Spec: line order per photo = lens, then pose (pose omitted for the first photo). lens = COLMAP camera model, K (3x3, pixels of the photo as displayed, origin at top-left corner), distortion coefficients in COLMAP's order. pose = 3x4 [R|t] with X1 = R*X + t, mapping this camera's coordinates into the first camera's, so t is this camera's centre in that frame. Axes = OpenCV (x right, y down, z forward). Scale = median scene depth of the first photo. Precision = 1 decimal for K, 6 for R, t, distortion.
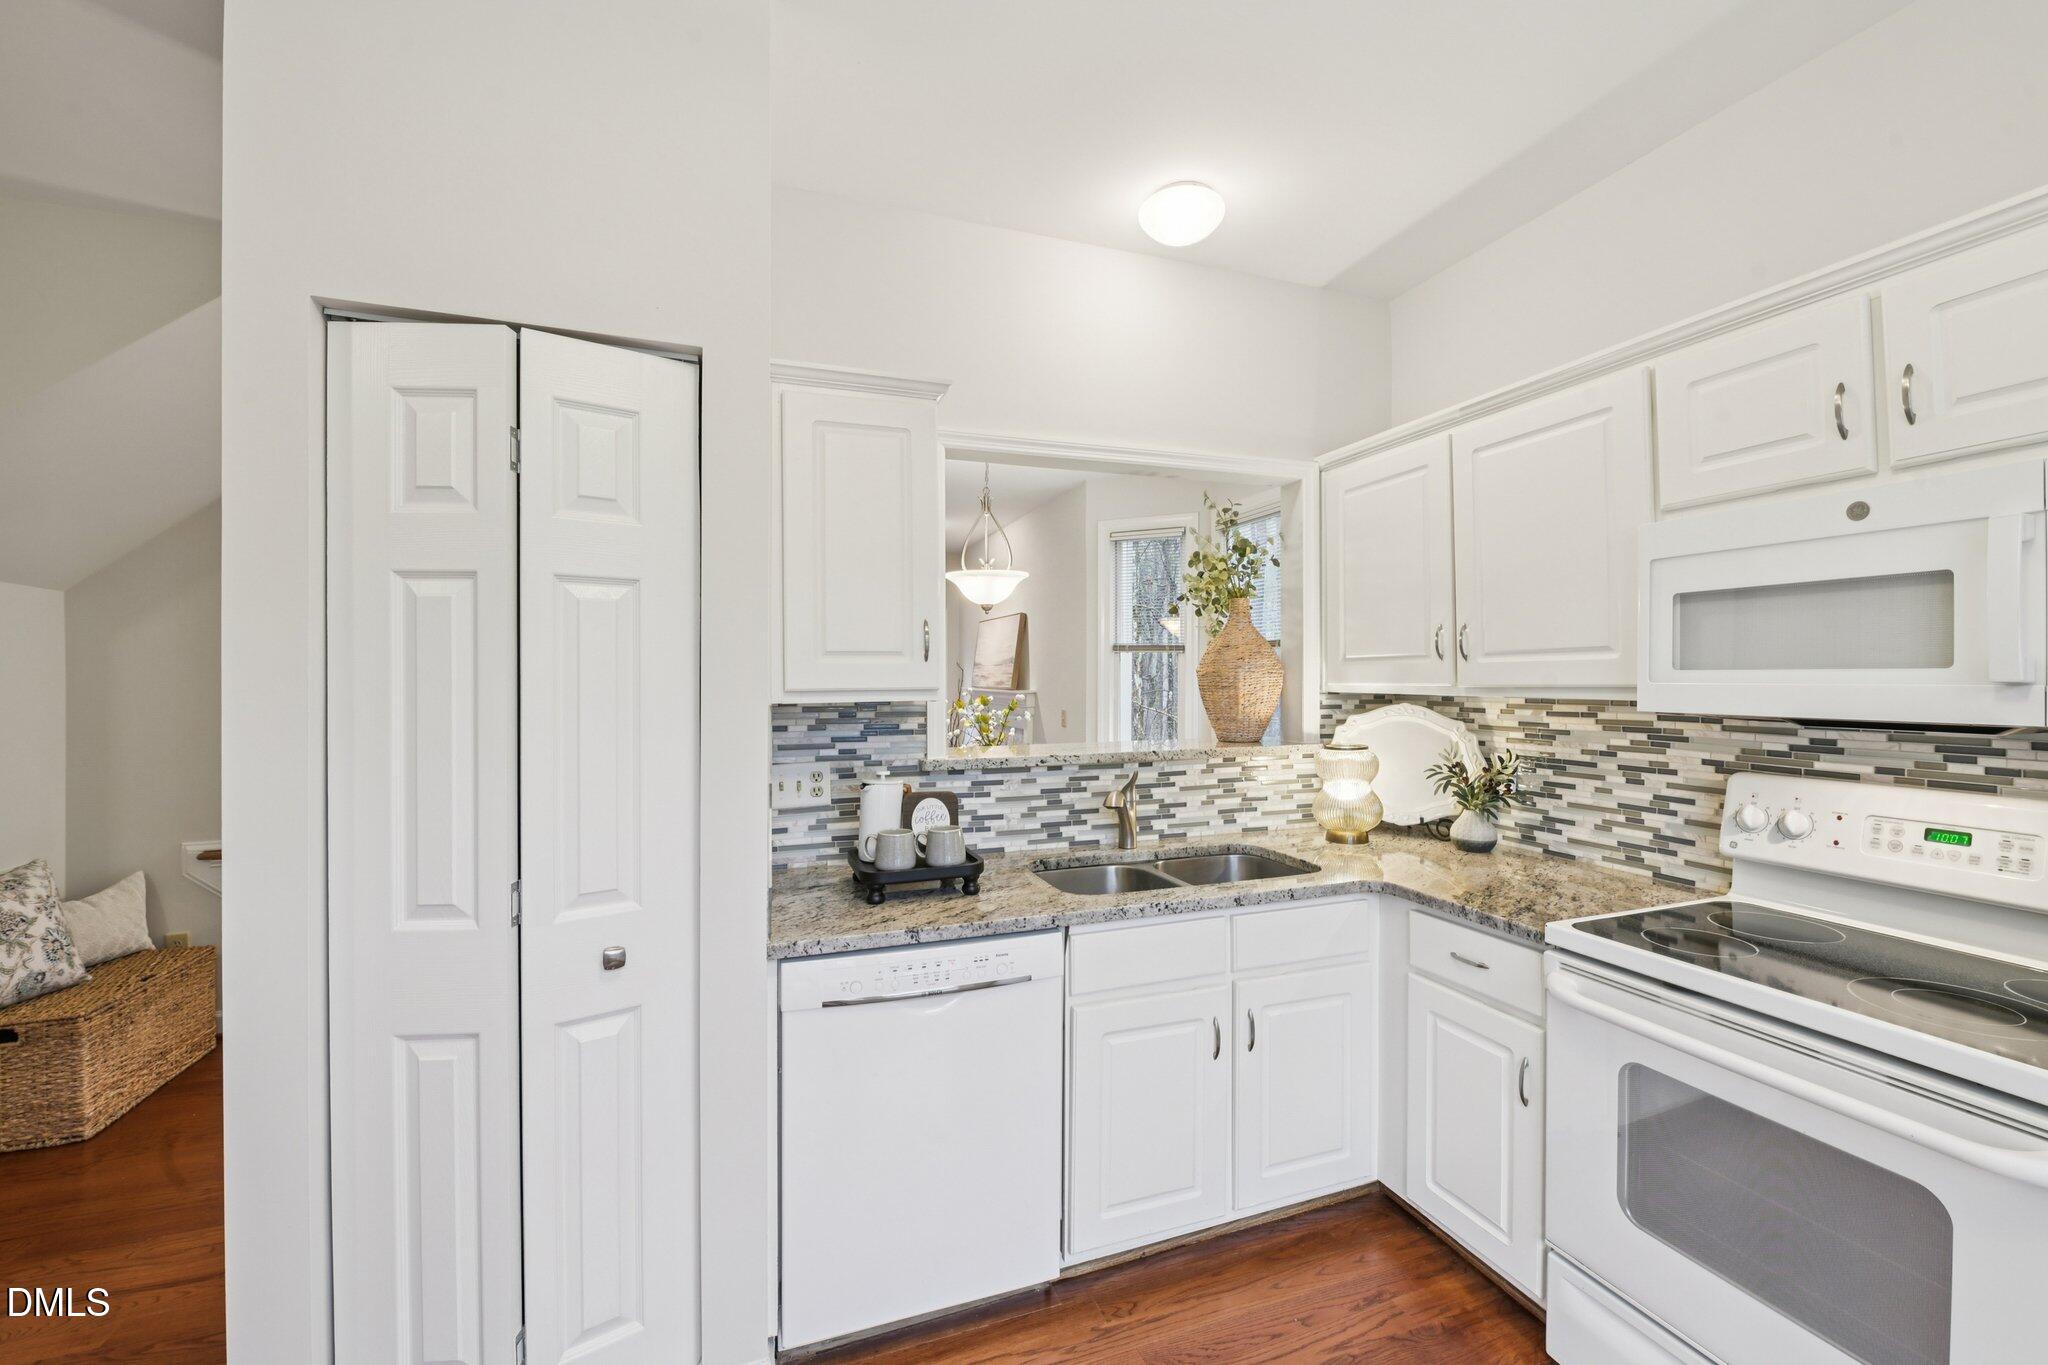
lens RADIAL K [[821.4, 0, 1042.5], [0, 821.4, 675.3], [0, 0, 1]] dist [-0.012674, -0.003749]
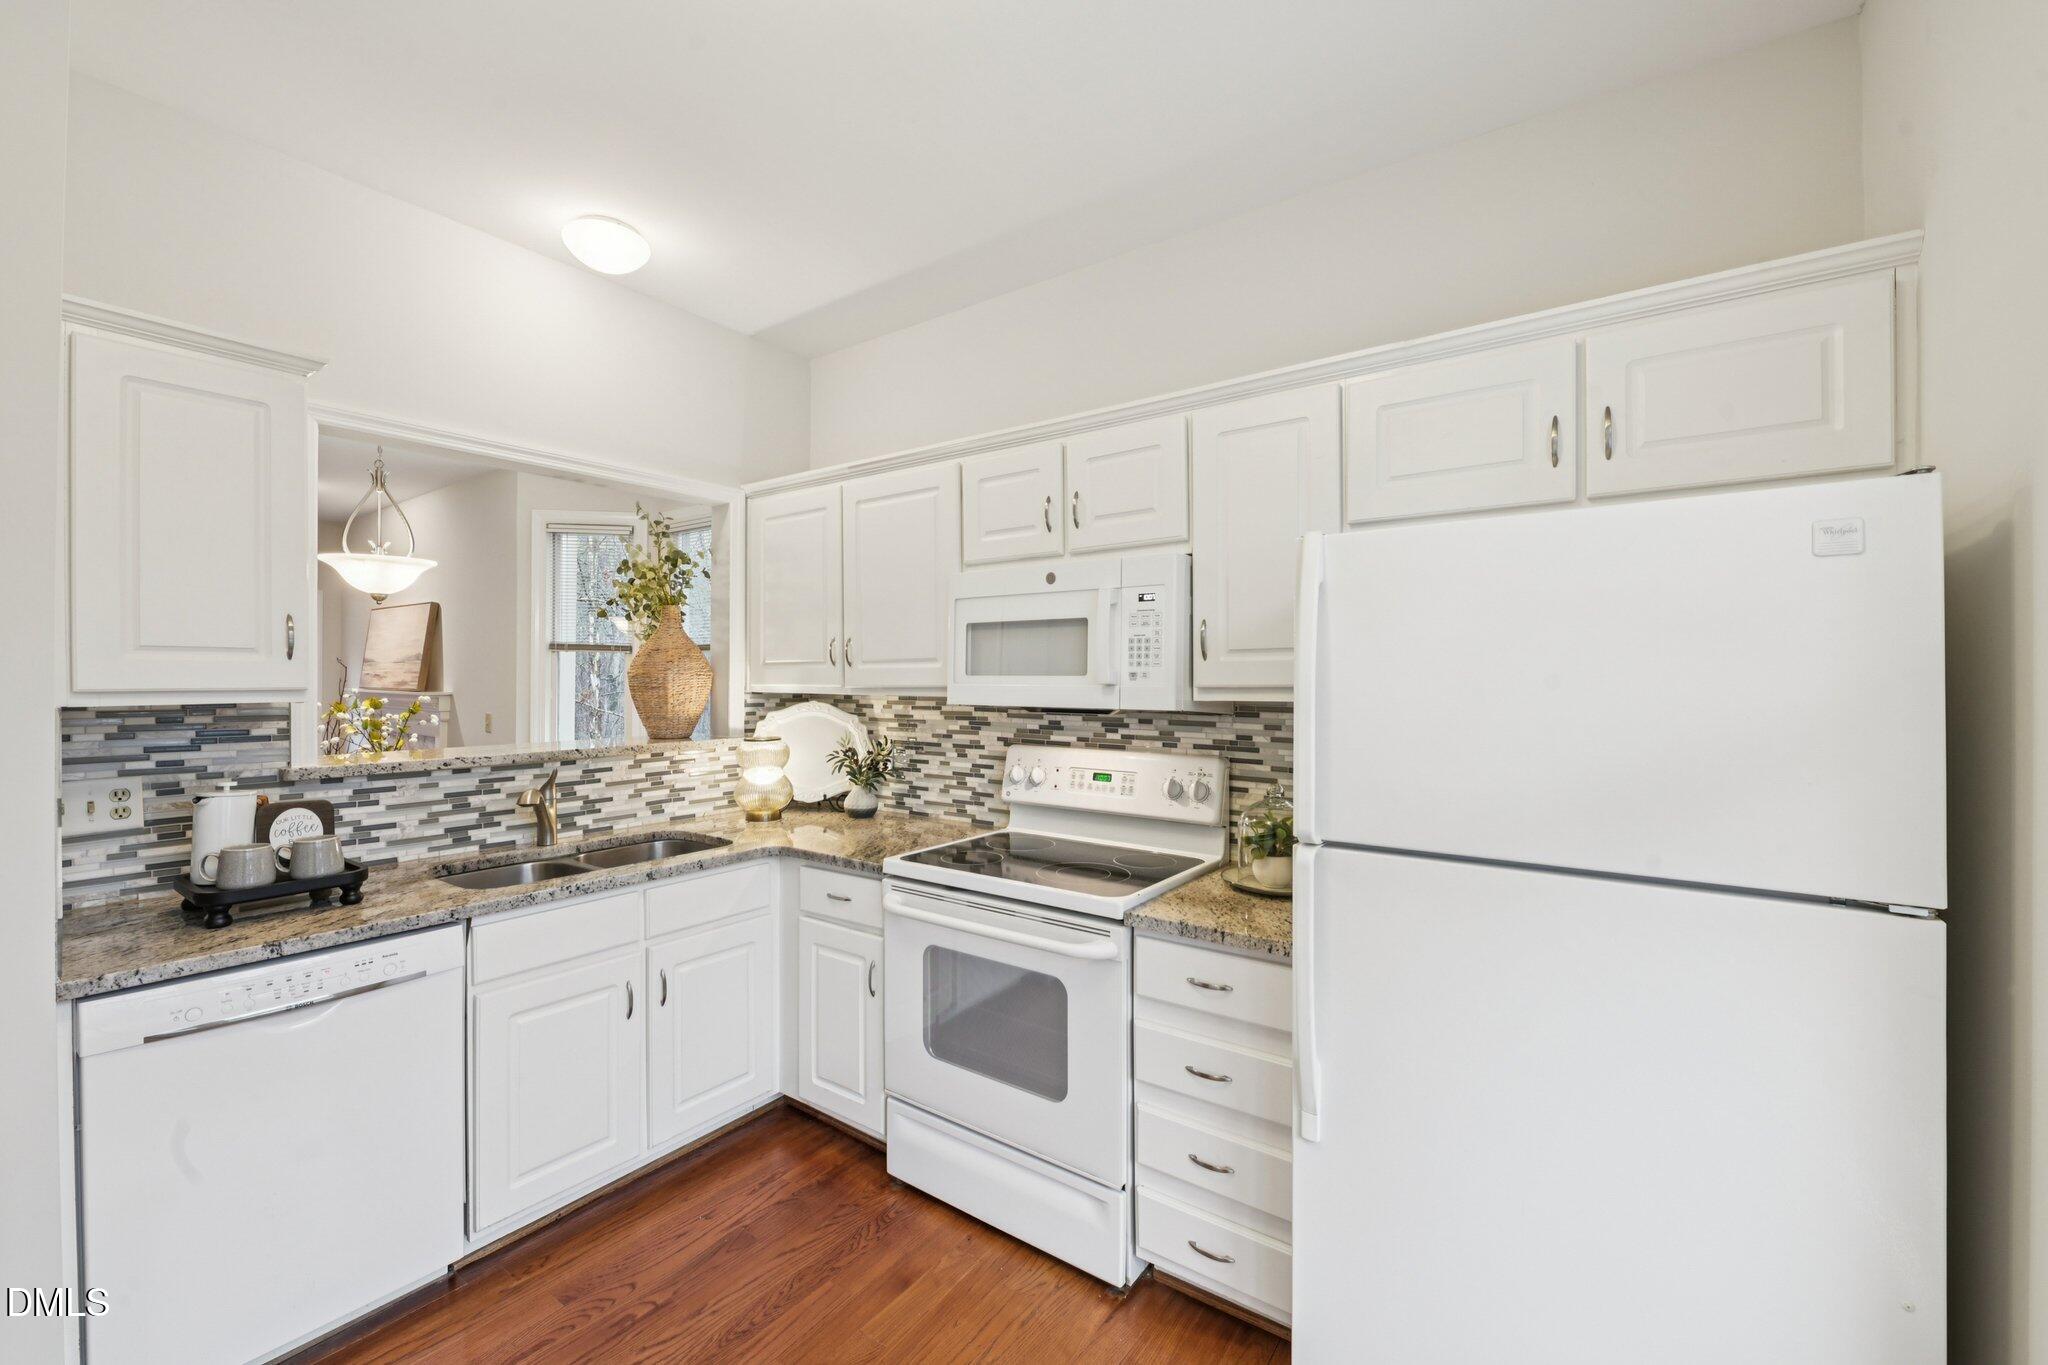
lens RADIAL K [[831.7, 0, 1036.5], [0, 831.7, 685.1], [0, 0, 1]] dist [-0.011321, -0.003611]
pose [[0.825812, 0.001275, 0.563944, 0.028406], [-0.006647, 0.999950, 0.007473, -0.000812], [-0.563907, -0.009920, 0.825779, -0.219658]]
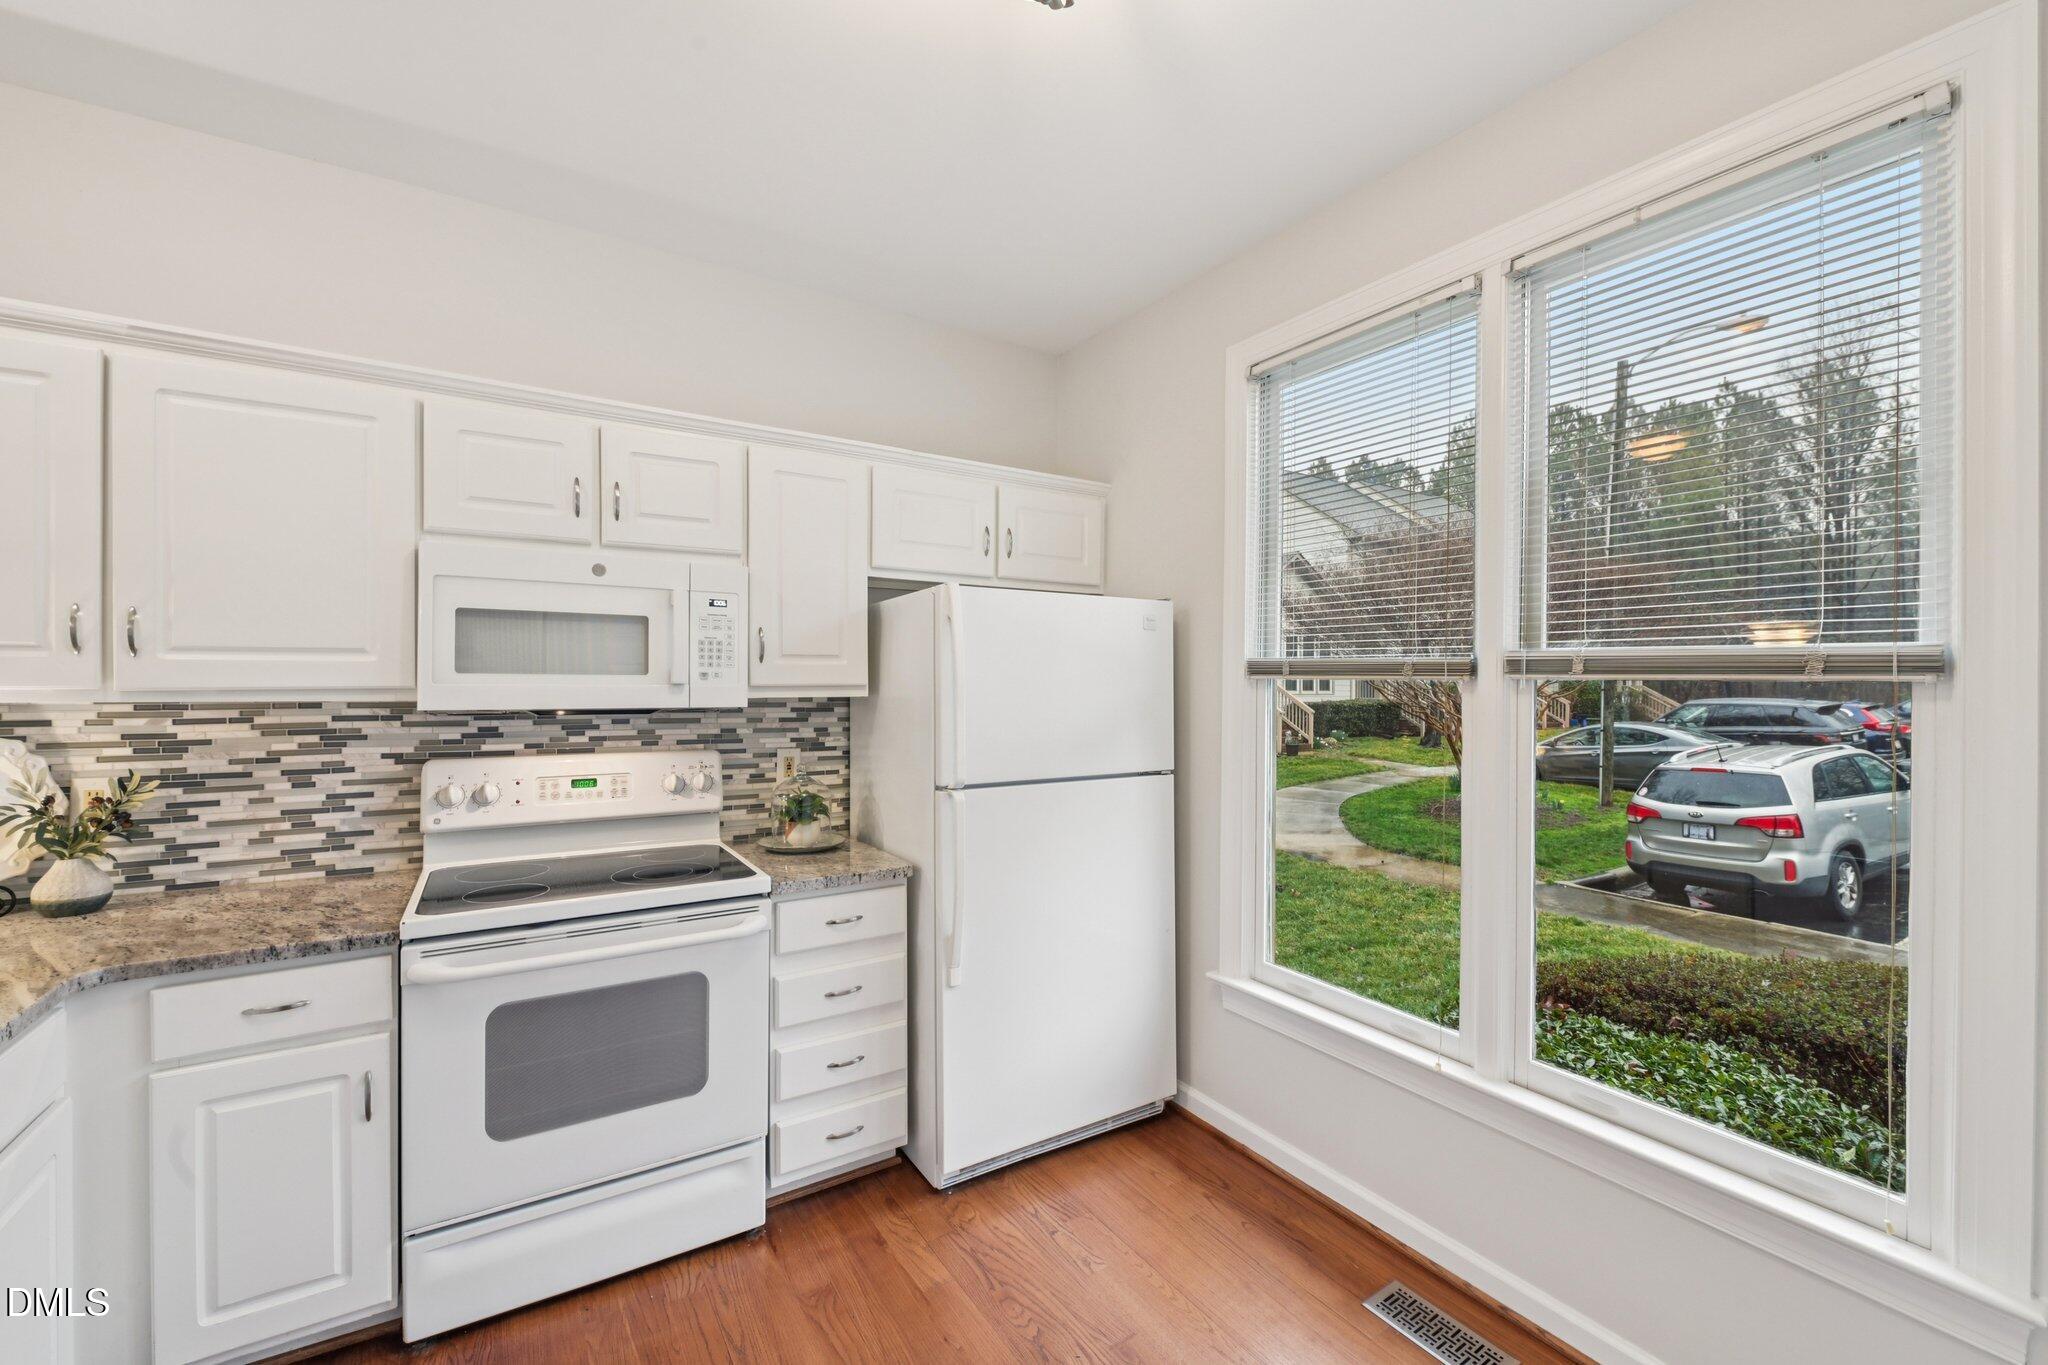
lens RADIAL K [[854.7, 0, 1024.0], [0, 854.7, 682.5], [0, 0, 1]] dist [0.001037, -0.009805]
pose [[-0.244440, 0.000691, 0.969664, -0.436244], [-0.006998, 0.999972, -0.002476, 0.002977], [-0.969639, -0.007391, -0.244428, 0.371214]]
